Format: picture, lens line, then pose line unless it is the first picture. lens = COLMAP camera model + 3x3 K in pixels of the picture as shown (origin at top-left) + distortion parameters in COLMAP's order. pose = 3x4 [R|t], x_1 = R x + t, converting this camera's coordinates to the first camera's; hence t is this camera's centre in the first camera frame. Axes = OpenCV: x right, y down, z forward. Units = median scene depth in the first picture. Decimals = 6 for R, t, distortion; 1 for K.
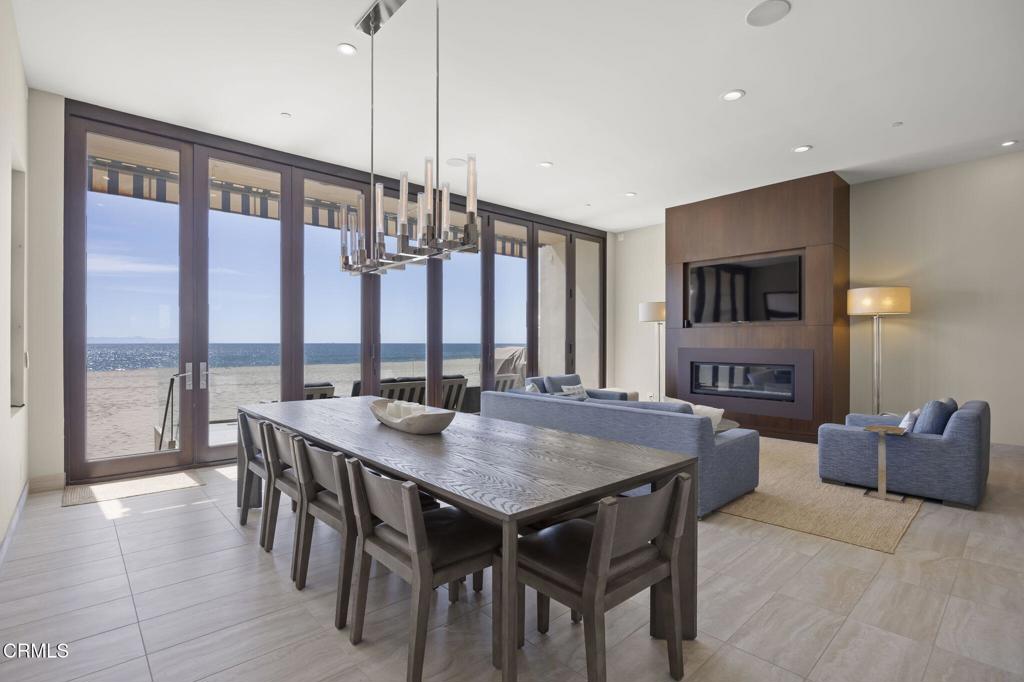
lens RADIAL K [[487.8, 0, 512.0], [0, 487.8, 341.0], [0, 0, 1]] dist [0.001392, 0.000148]
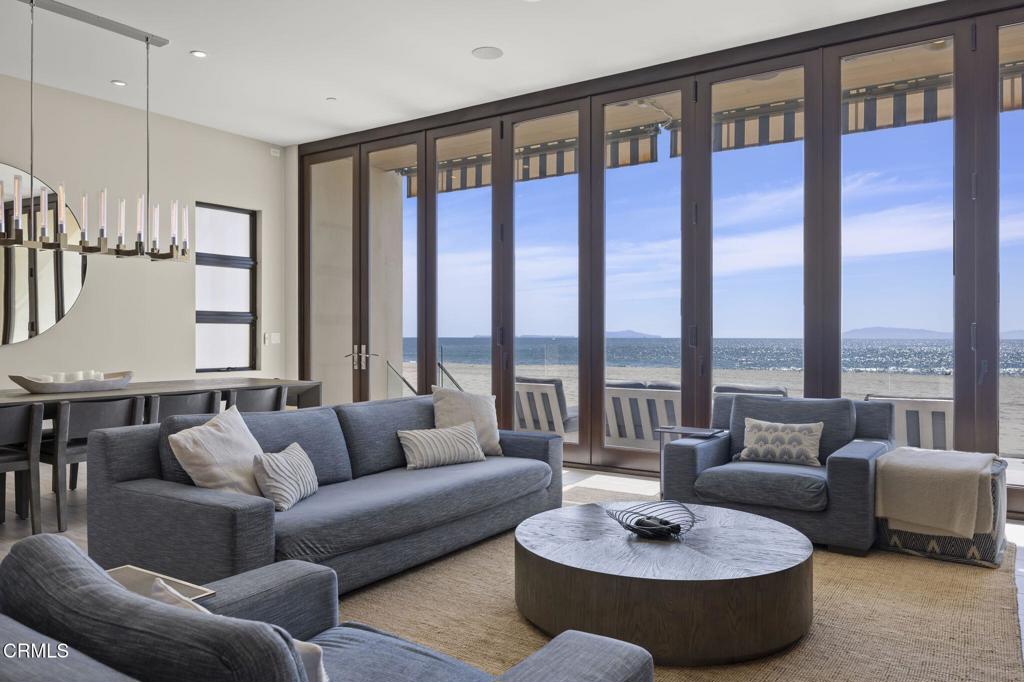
lens RADIAL K [[806.6, 0, 512.0], [0, 806.6, 341.0], [0, 0, 1]] dist [-0.002529, -0.002499]
pose [[0.210259, 0.002869, -0.977641, 0.701635], [0.009753, 0.999940, 0.005032, 0.004067], [0.977597, -0.010593, 0.210219, 0.613377]]
